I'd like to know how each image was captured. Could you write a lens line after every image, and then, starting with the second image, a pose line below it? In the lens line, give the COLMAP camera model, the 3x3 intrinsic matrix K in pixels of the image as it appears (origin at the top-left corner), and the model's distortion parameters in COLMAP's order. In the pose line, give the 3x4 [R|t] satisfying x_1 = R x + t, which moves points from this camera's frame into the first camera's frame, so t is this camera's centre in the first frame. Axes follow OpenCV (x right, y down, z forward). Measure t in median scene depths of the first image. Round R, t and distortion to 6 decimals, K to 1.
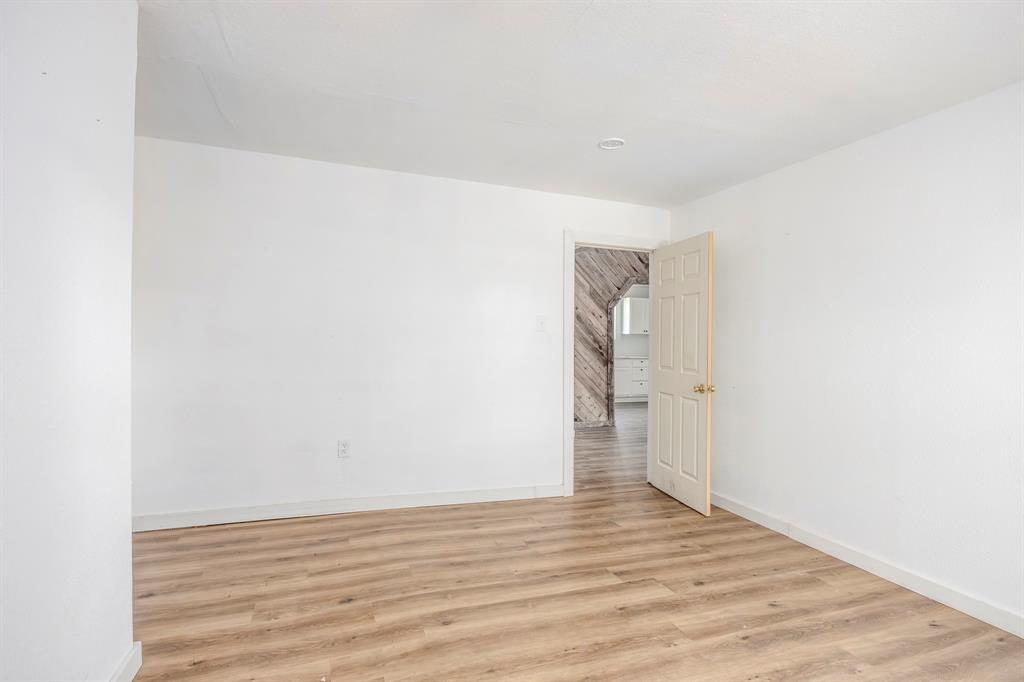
lens RADIAL K [[521.0, 0, 510.5], [0, 521.0, 341.1], [0, 0, 1]] dist [0.001562, 0.000380]
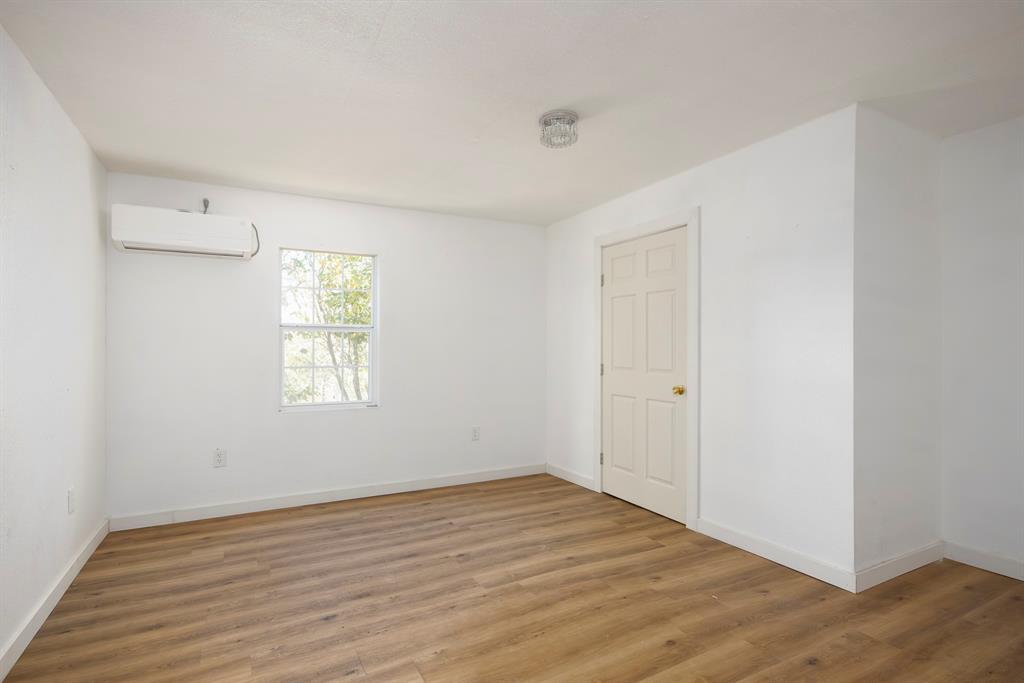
lens RADIAL K [[521.0, 0, 510.8], [0, 521.0, 346.6], [0, 0, 1]] dist [0.001562, 0.000380]
pose [[-0.988755, -0.013667, -0.148921, 0.331483], [-0.013216, 0.999905, -0.004016, 0.009880], [0.148962, -0.002003, -0.988841, 1.999595]]
